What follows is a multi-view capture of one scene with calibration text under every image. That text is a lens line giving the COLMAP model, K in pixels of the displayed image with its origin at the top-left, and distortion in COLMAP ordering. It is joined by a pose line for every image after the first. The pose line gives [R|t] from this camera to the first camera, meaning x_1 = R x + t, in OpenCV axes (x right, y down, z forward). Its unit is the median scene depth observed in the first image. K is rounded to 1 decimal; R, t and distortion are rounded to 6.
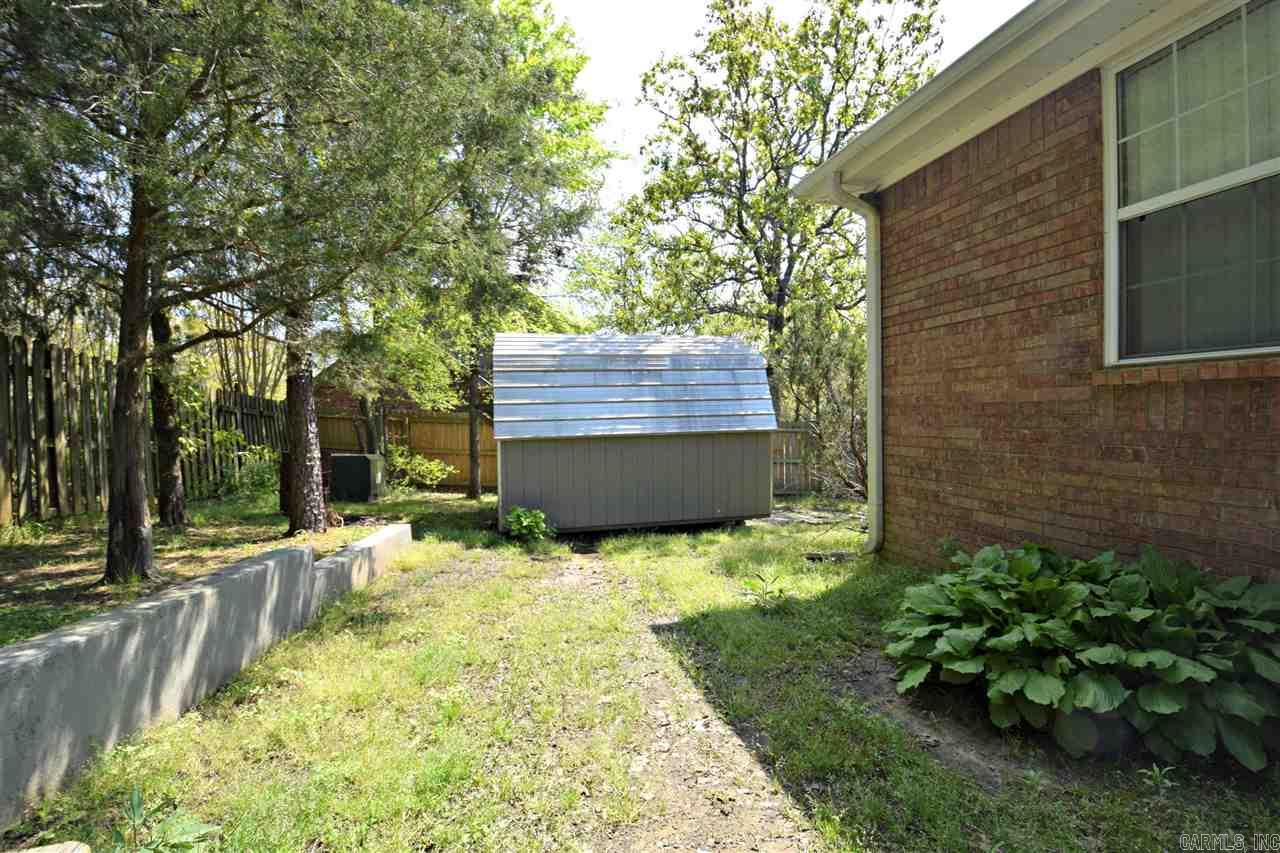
lens RADIAL K [[567.0, 0, 637.7], [0, 567.0, 433.1], [0, 0, 1]] dist [0.017924, -0.021646]
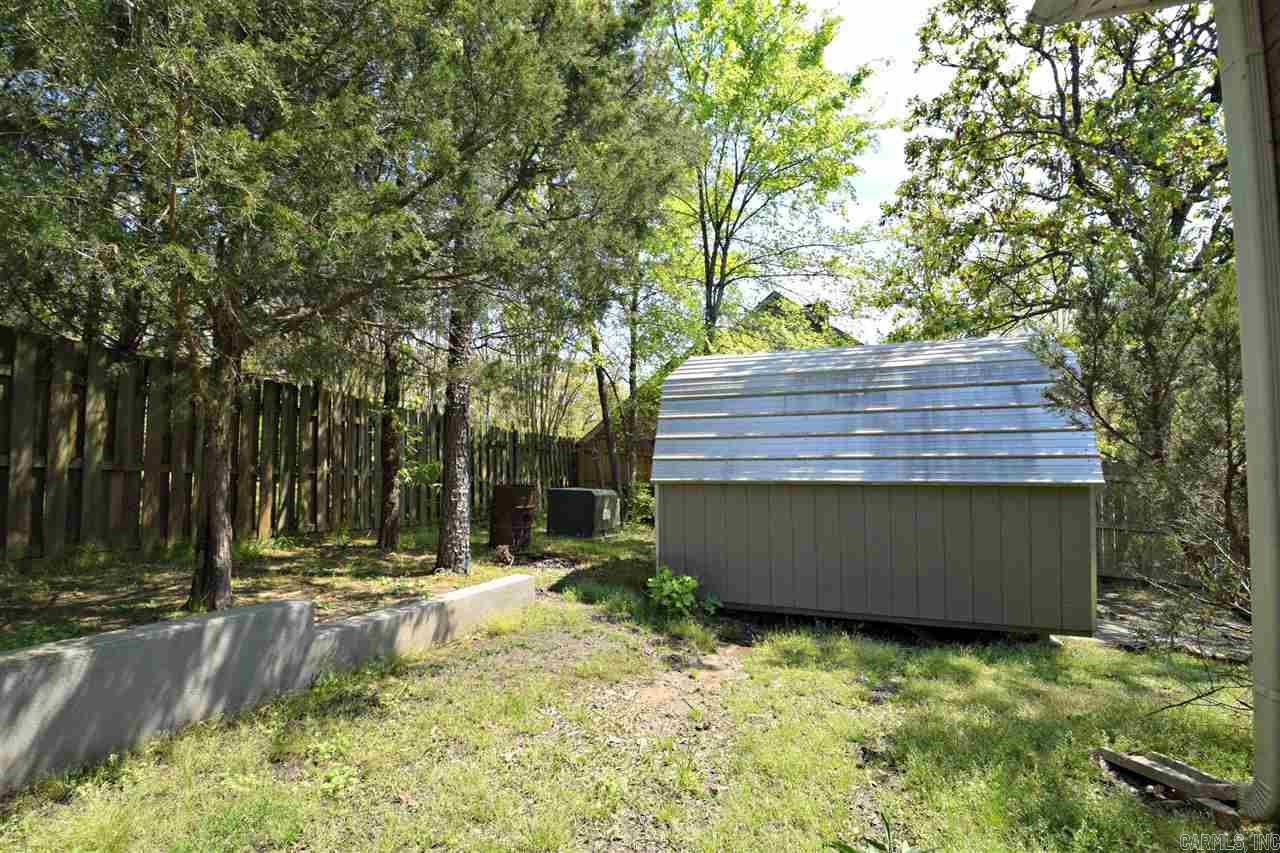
lens RADIAL K [[552.3, 0, 649.2], [0, 552.3, 431.9], [0, 0, 1]] dist [0.013216, -0.020448]
pose [[0.842476, -0.006816, -0.538690, 0.191706], [-0.029273, 0.997864, -0.058406, -0.014764], [0.537938, 0.064975, 0.840477, 0.341469]]
